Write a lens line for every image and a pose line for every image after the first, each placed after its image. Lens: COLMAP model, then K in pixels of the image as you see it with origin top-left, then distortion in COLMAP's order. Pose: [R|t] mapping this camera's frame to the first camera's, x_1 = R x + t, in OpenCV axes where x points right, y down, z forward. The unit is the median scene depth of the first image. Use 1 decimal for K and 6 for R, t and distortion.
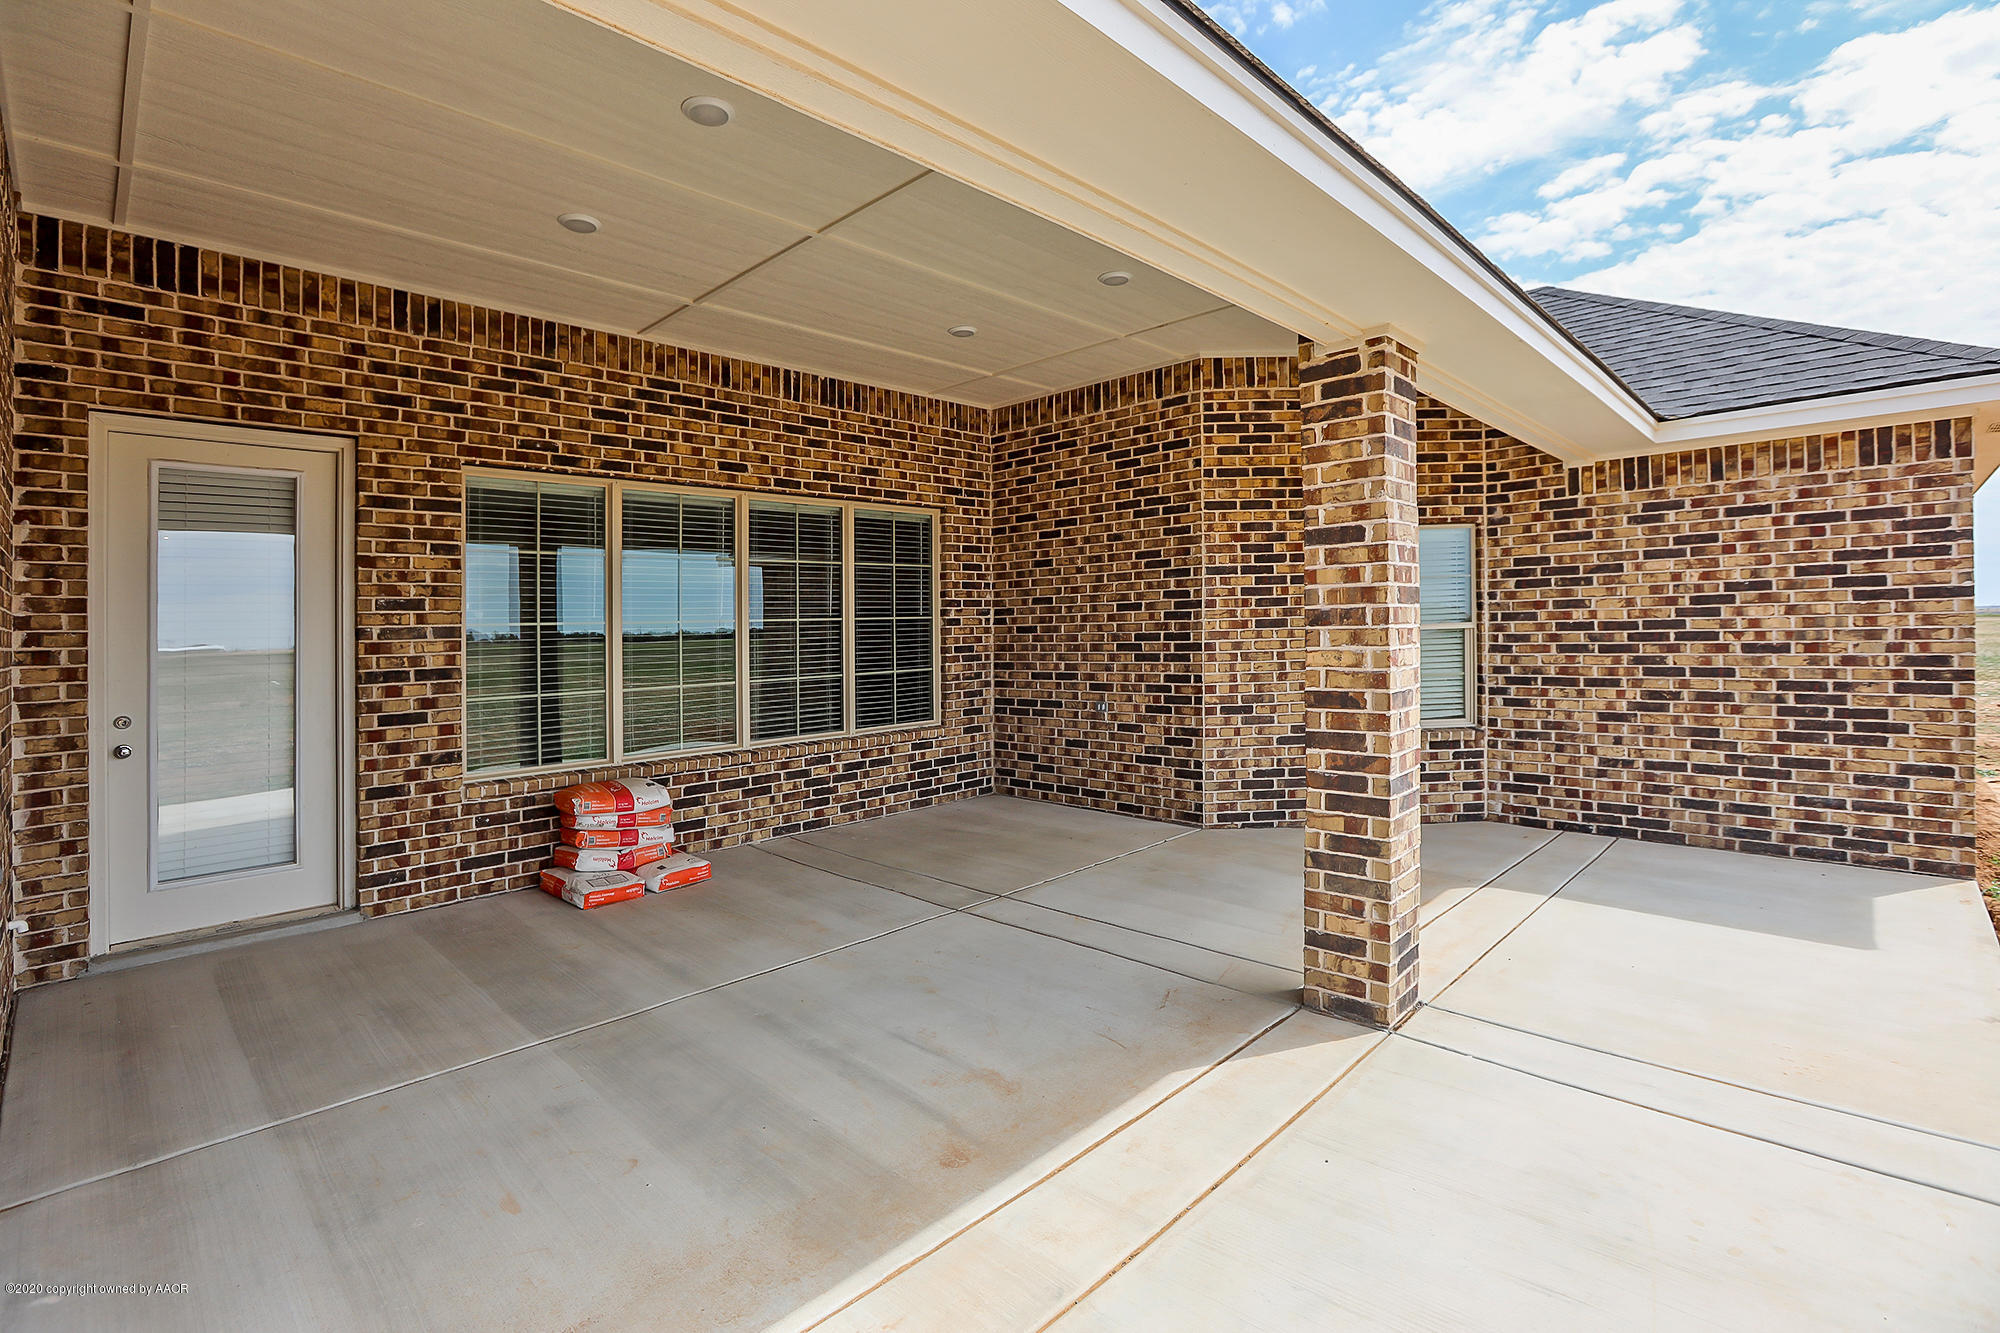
lens RADIAL K [[927.3, 0, 1013.5], [0, 927.3, 631.4], [0, 0, 1]] dist [-0.026760, -0.000553]
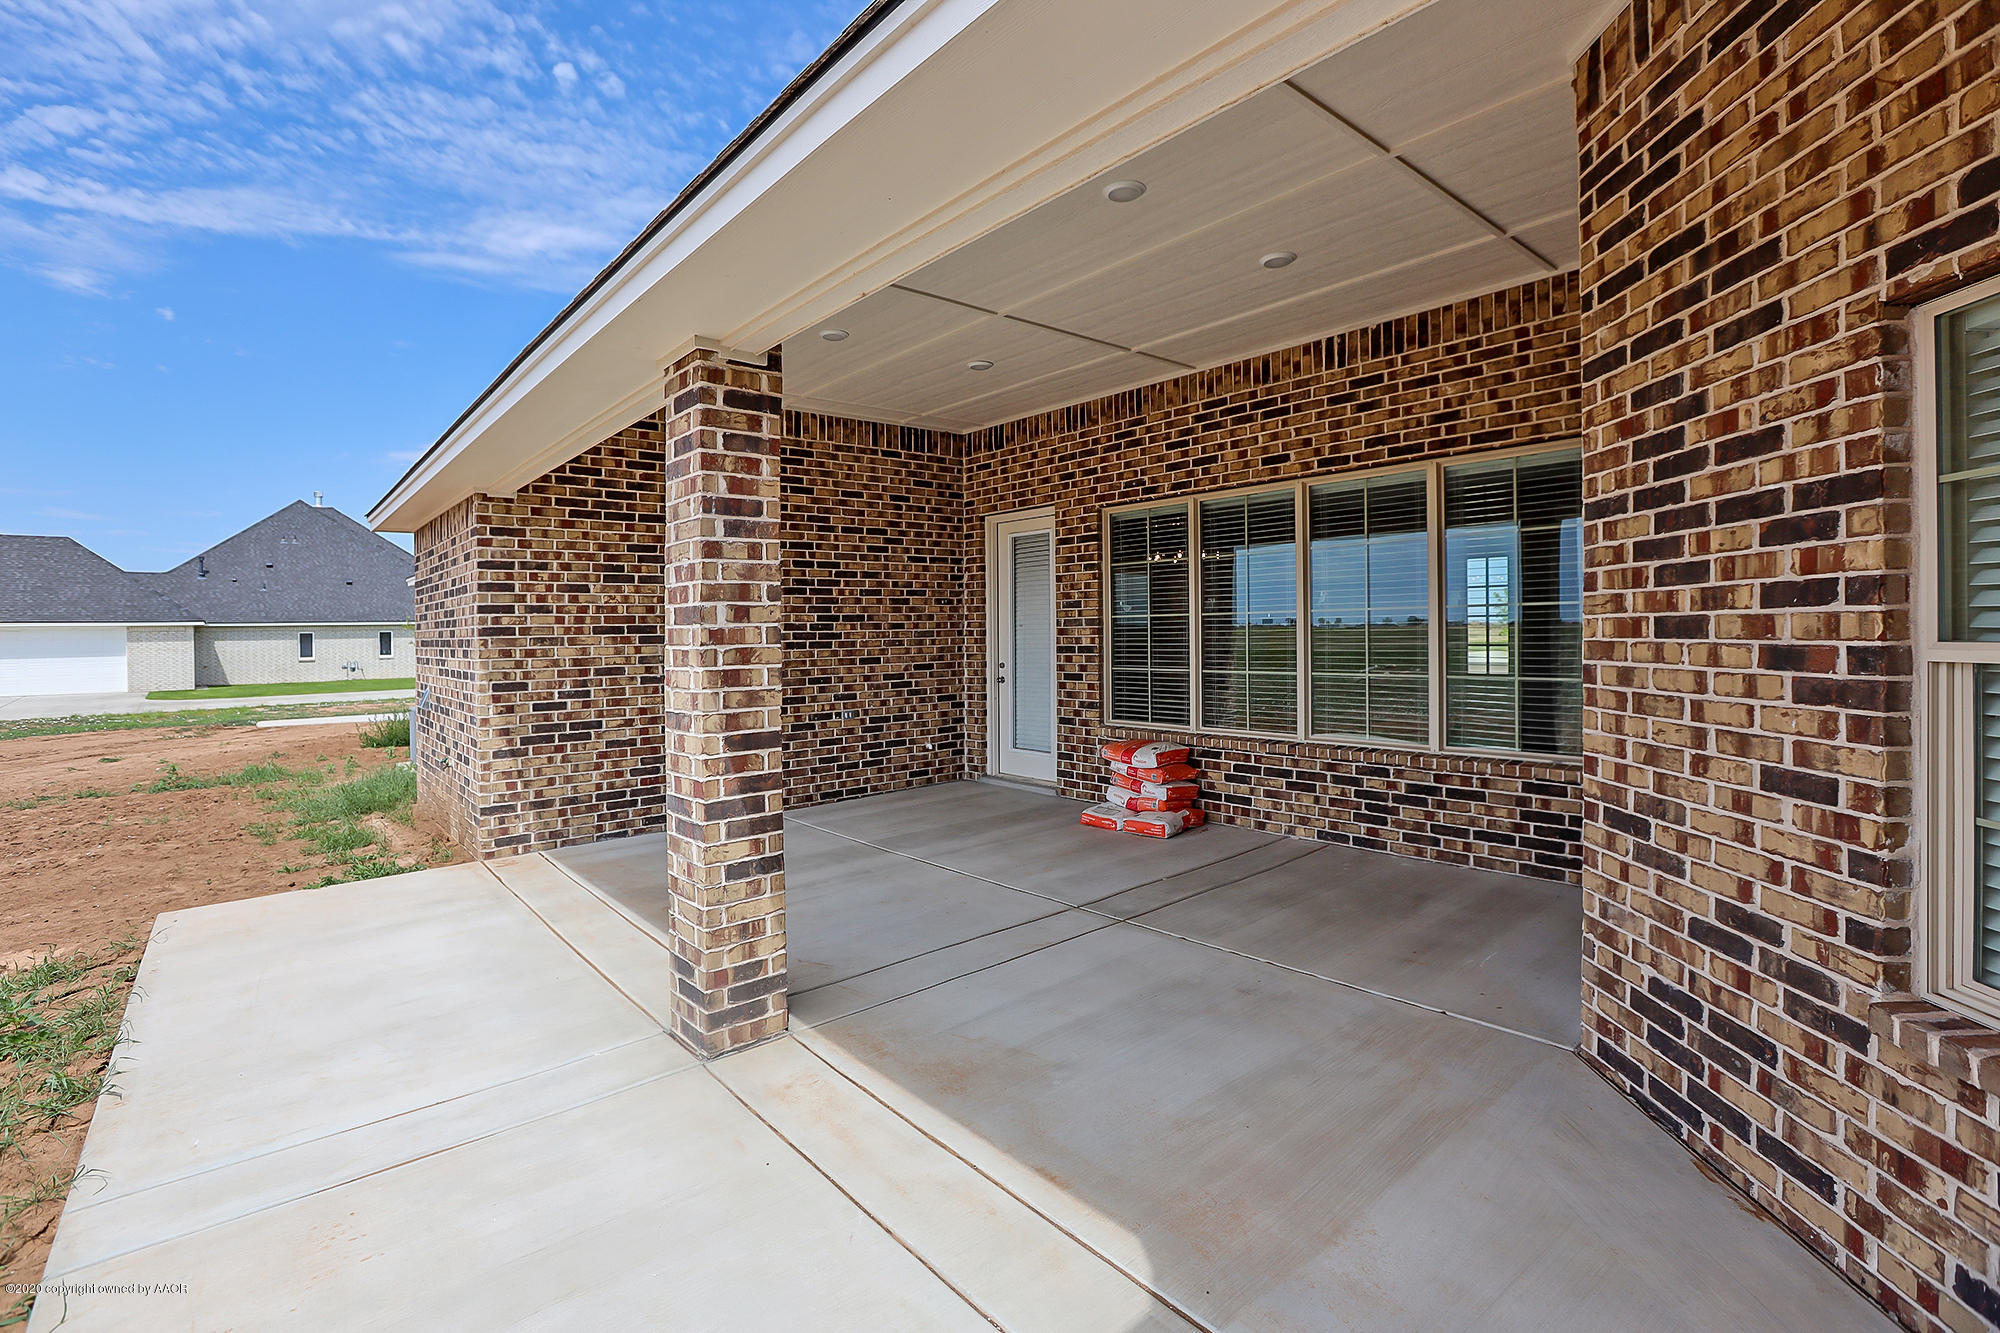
lens RADIAL K [[922.0, 0, 1000.6], [0, 922.0, 607.8], [0, 0, 1]] dist [-0.001412, 0.000354]
pose [[-0.068296, 0.004454, -0.997655, 0.696299], [0.015853, 0.999869, 0.003378, -0.023003], [0.997539, -0.015585, -0.068357, 0.735861]]
